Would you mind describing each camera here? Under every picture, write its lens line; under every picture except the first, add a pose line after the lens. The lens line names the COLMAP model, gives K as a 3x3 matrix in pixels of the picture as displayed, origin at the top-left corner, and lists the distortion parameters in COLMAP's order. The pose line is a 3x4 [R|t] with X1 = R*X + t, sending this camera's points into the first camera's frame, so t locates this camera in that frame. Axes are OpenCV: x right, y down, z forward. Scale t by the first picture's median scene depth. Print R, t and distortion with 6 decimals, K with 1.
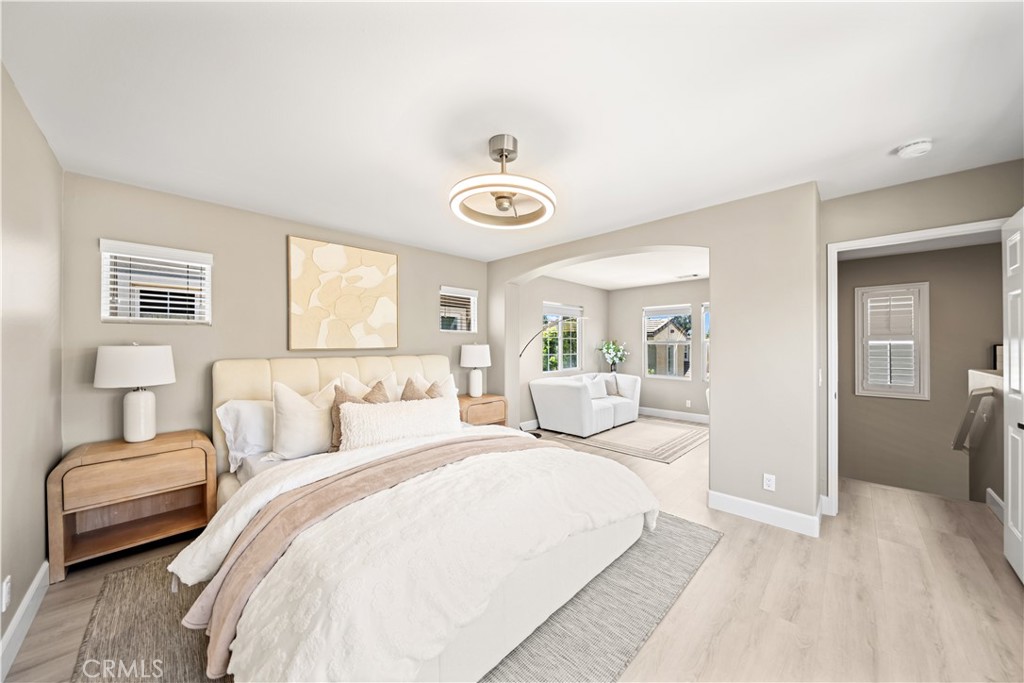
lens RADIAL K [[349.5, 0, 516.5], [0, 349.5, 344.5], [0, 0, 1]] dist [-0.005250, 0.000024]
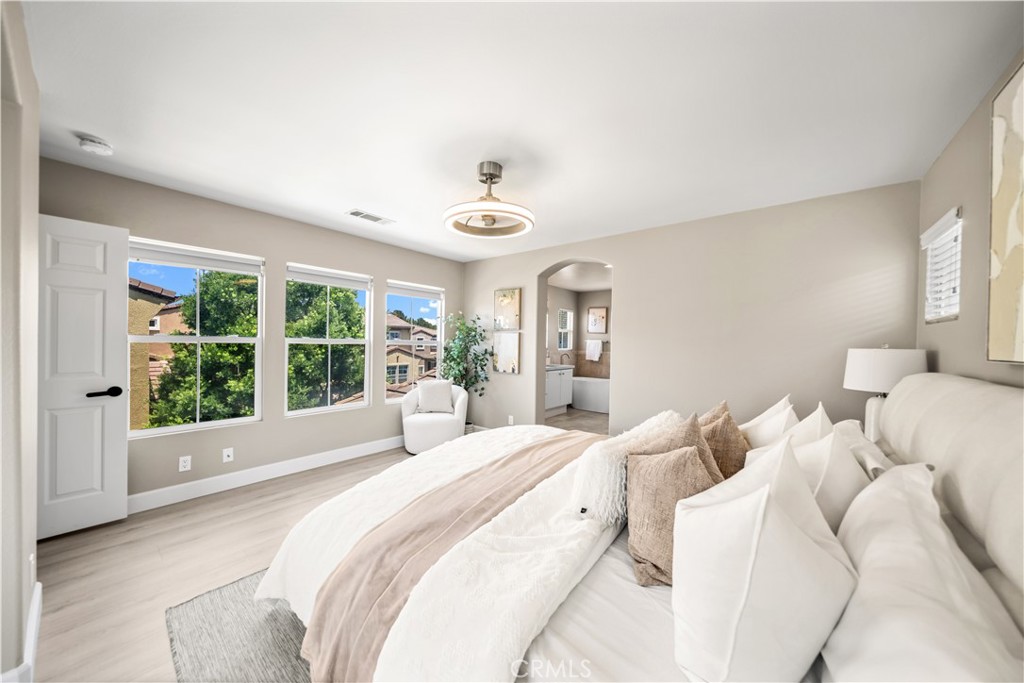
lens RADIAL K [[349.5, 0, 516.5], [0, 349.5, 344.5], [0, 0, 1]] dist [-0.005250, 0.000024]
pose [[-0.995141, -0.015967, -0.097152, -0.007288], [-0.017083, 0.999797, 0.010669, -0.000334], [0.096962, 0.012277, -0.995212, 0.771951]]
